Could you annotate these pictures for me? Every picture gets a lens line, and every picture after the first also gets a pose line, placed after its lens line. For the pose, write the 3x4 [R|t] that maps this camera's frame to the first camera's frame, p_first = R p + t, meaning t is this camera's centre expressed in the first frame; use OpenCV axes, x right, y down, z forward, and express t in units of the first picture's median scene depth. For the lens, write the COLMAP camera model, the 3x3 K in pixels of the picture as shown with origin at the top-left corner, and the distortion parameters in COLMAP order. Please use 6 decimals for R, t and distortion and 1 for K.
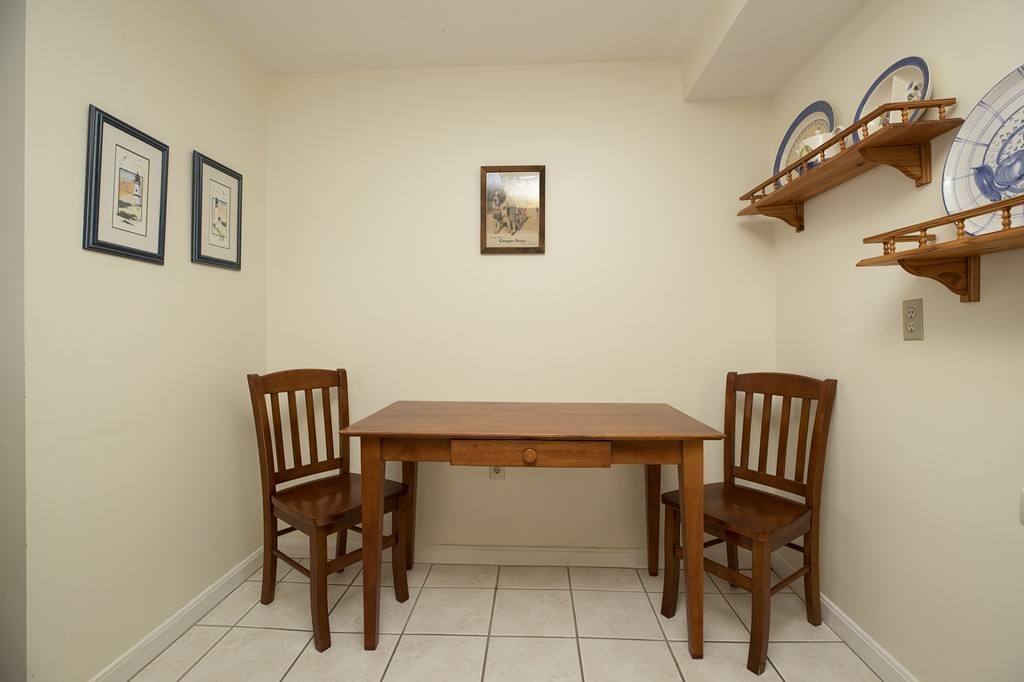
lens RADIAL K [[518.4, 0, 511.2], [0, 518.4, 335.3], [0, 0, 1]] dist [0.000241, 0.000443]
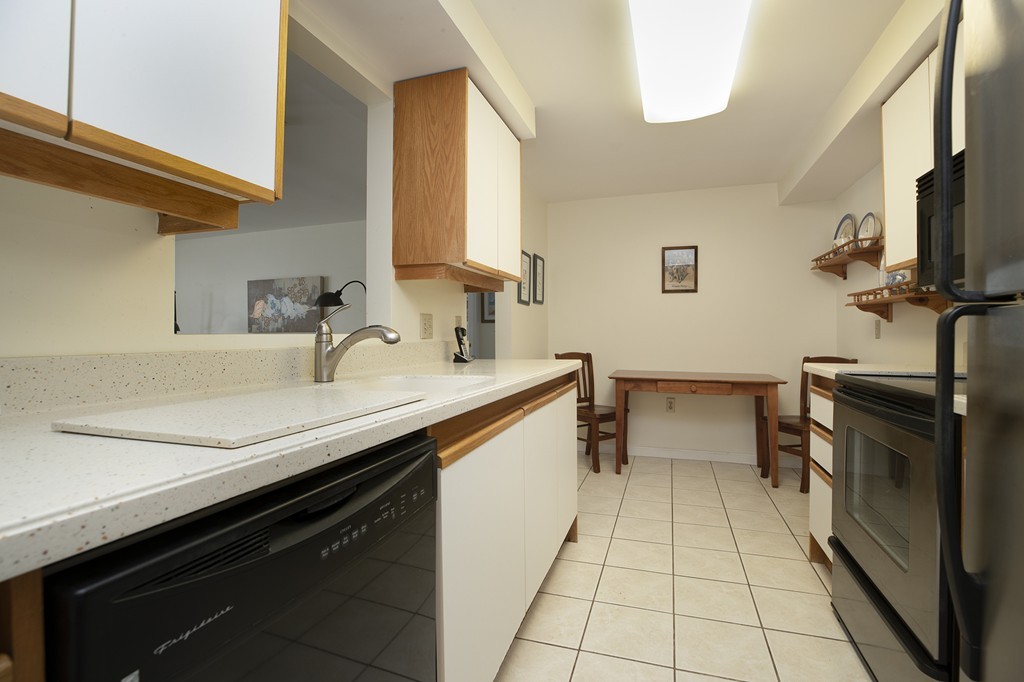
lens RADIAL K [[518.4, 0, 511.2], [0, 518.4, 335.3], [0, 0, 1]] dist [0.000241, 0.000443]
pose [[0.969335, 0.003524, -0.245718, -0.141650], [-0.004570, 0.999983, -0.003688, 0.008213], [0.245701, 0.004698, 0.969334, -1.096319]]
